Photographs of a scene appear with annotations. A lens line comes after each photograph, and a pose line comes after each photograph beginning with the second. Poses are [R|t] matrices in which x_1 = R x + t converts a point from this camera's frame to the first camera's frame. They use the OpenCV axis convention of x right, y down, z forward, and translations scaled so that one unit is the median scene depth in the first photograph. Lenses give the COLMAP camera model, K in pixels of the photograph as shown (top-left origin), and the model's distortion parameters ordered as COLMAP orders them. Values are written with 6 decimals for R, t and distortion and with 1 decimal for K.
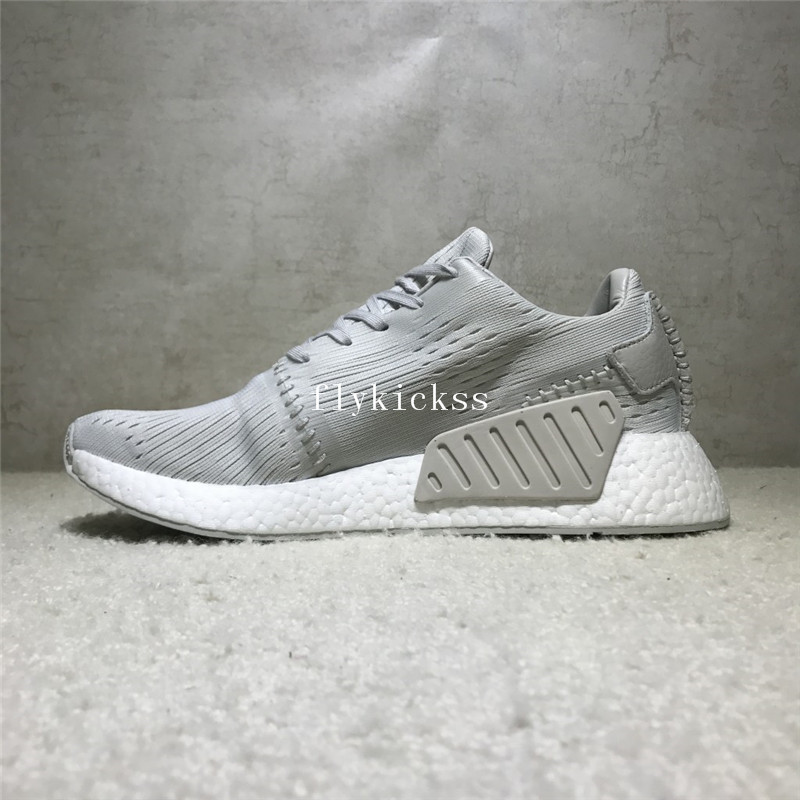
lens RADIAL K [[872.5, 0, 403.1], [0, 872.5, 400.0], [0, 0, 1]] dist [-0.007655, 0.000000]
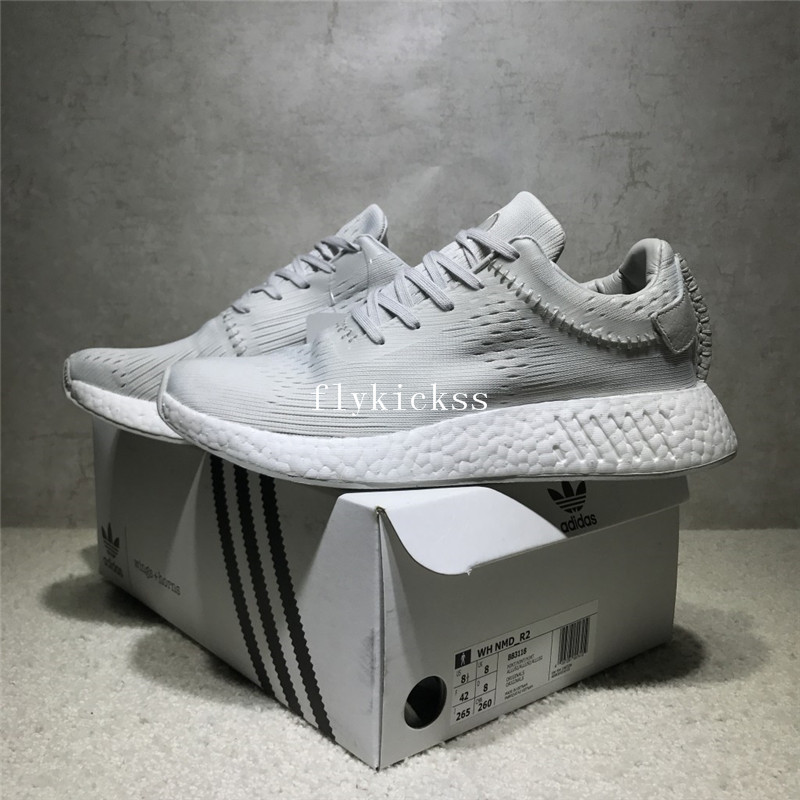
lens RADIAL K [[872.5, 0, 395.0], [0, 872.5, 405.2], [0, 0, 1]] dist [-0.007655, 0.000000]
pose [[0.999927, 0.008931, 0.008094, -0.026678], [-0.009749, 0.994170, 0.107383, -0.217109], [-0.007088, -0.107455, 0.994185, -0.227631]]
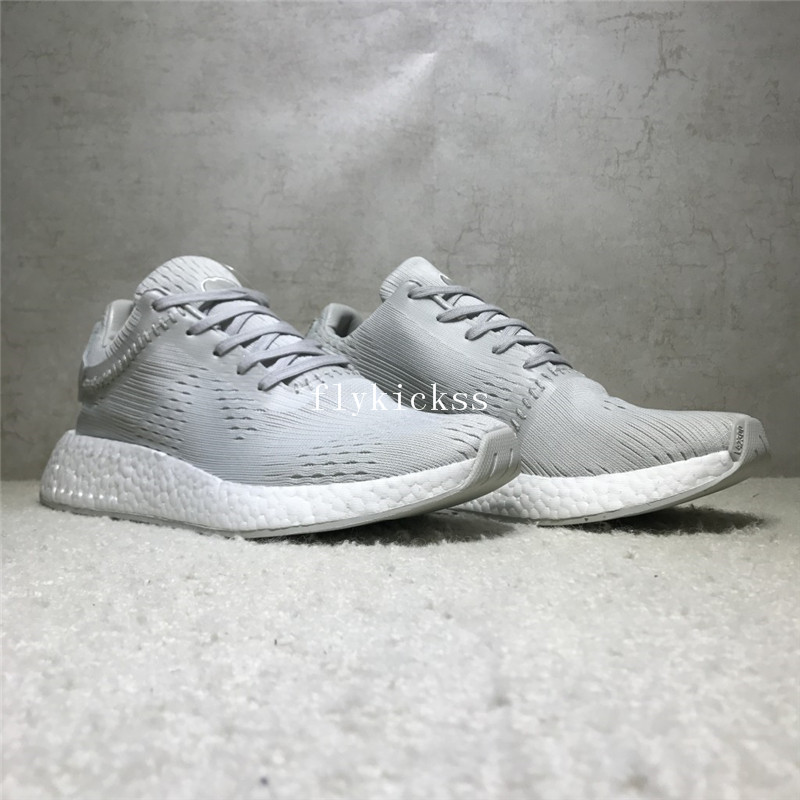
lens RADIAL K [[872.5, 0, 402.4], [0, 872.5, 401.0], [0, 0, 1]] dist [-0.007655, 0.000000]
pose [[0.999996, 0.002876, -0.000714, 0.005670], [-0.002892, 0.999733, -0.022913, 0.012245], [0.000648, 0.022915, 0.999737, -0.004133]]
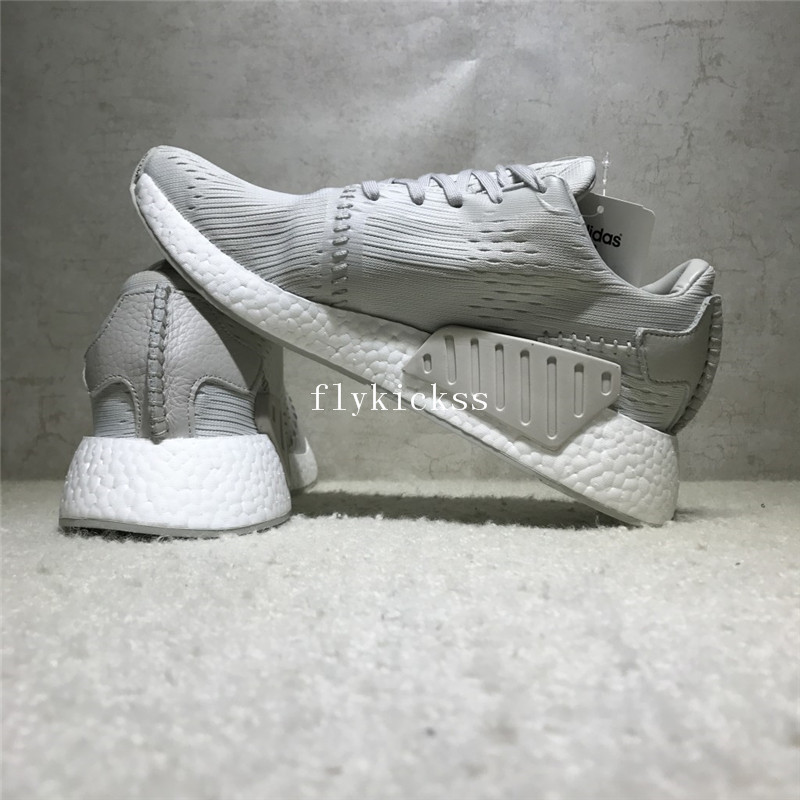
lens RADIAL K [[872.5, 0, 402.0], [0, 872.5, 401.1], [0, 0, 1]] dist [-0.007655, 0.000000]
pose [[0.999927, 0.007346, -0.009553, -0.033099], [-0.007734, 0.999118, -0.041263, 0.027629], [0.009242, 0.041334, 0.999103, -0.007664]]
